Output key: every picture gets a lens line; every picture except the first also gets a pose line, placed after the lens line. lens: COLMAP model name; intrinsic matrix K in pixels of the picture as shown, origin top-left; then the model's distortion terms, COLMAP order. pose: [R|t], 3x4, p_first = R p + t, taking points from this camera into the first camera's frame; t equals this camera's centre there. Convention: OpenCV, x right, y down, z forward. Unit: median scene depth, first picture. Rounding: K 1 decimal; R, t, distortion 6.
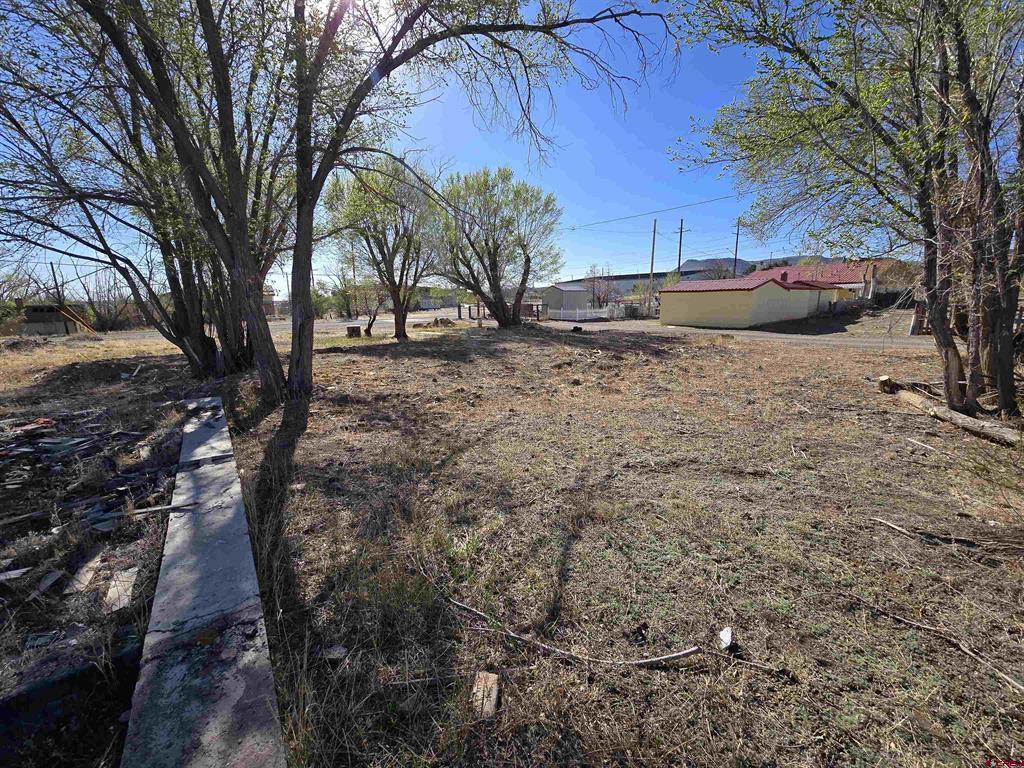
lens RADIAL K [[415.9, 0, 512.1], [0, 415.9, 383.9], [0, 0, 1]] dist [-0.006574, 0.002837]
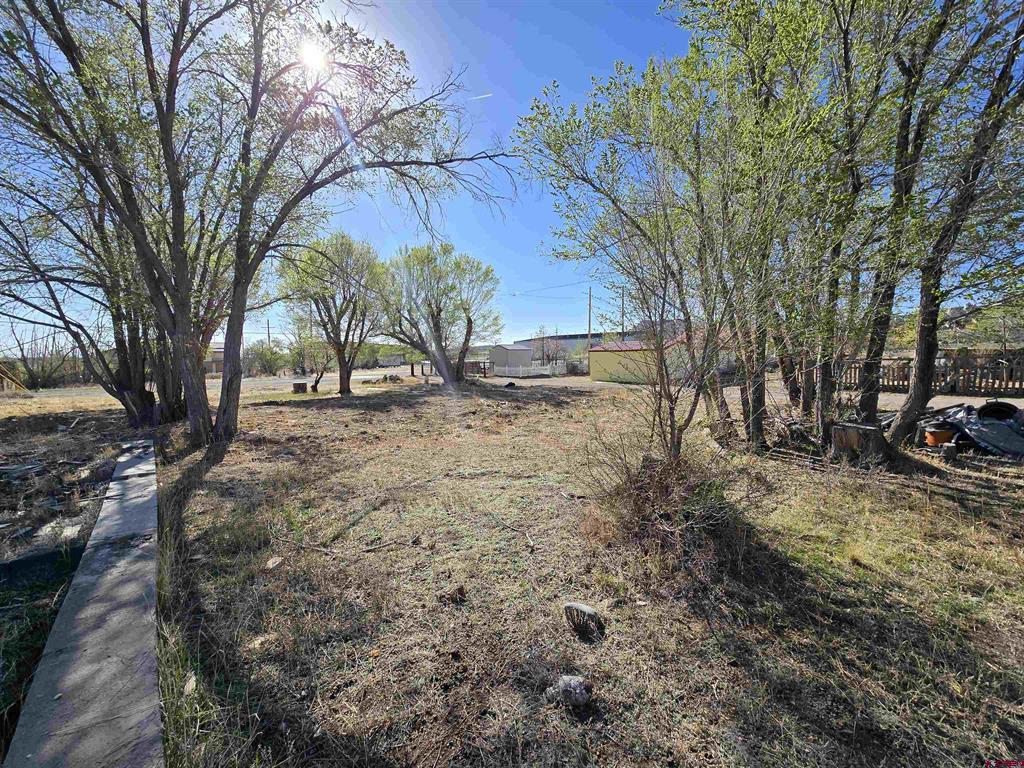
lens RADIAL K [[415.9, 0, 510.3], [0, 415.9, 382.9], [0, 0, 1]] dist [-0.006574, 0.002837]
pose [[0.996416, -0.003477, 0.084519, 0.156202], [0.015047, 0.990506, -0.136646, 0.033433], [-0.083241, 0.137428, 0.987008, -0.200295]]
